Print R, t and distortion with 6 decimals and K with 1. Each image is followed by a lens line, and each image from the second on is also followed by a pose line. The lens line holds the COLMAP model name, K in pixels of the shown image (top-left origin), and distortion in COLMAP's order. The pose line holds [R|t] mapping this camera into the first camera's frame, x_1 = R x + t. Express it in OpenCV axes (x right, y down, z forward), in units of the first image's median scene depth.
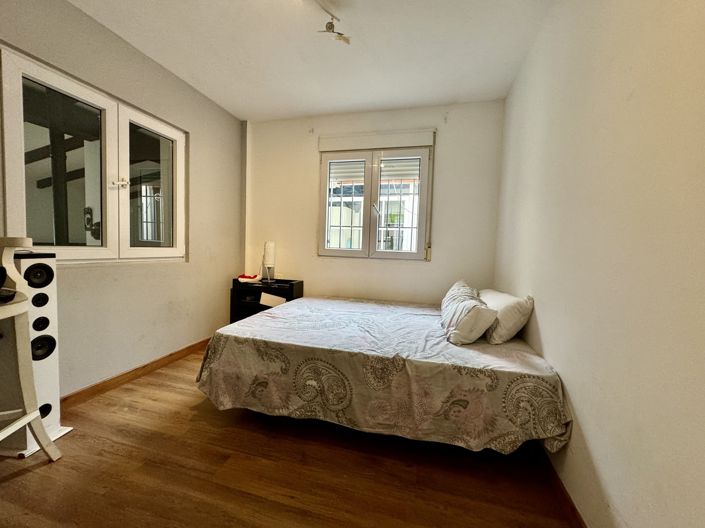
lens RADIAL K [[281.1, 0, 352.5], [0, 281.1, 264.0], [0, 0, 1]] dist [-0.001049, 0.000512]
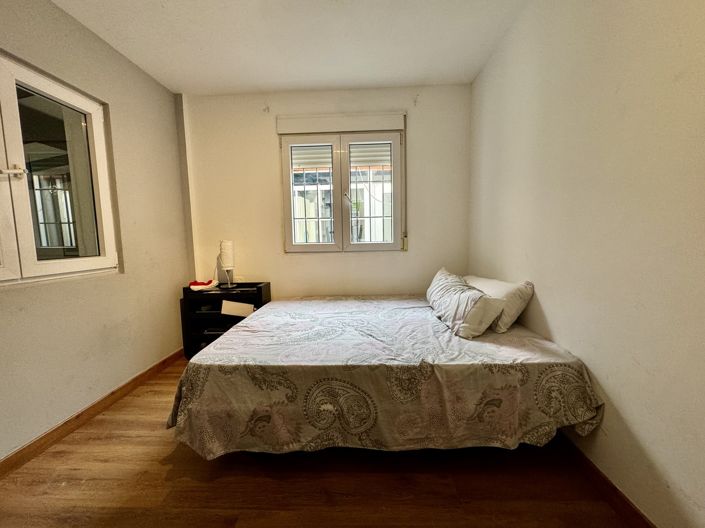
lens RADIAL K [[281.1, 0, 352.5], [0, 281.1, 264.0], [0, 0, 1]] dist [-0.001049, 0.000512]
pose [[0.974394, -0.077108, 0.211215, -0.175481], [0.068793, 0.996549, 0.046448, -0.034694], [-0.214067, -0.030728, 0.976336, 0.136235]]
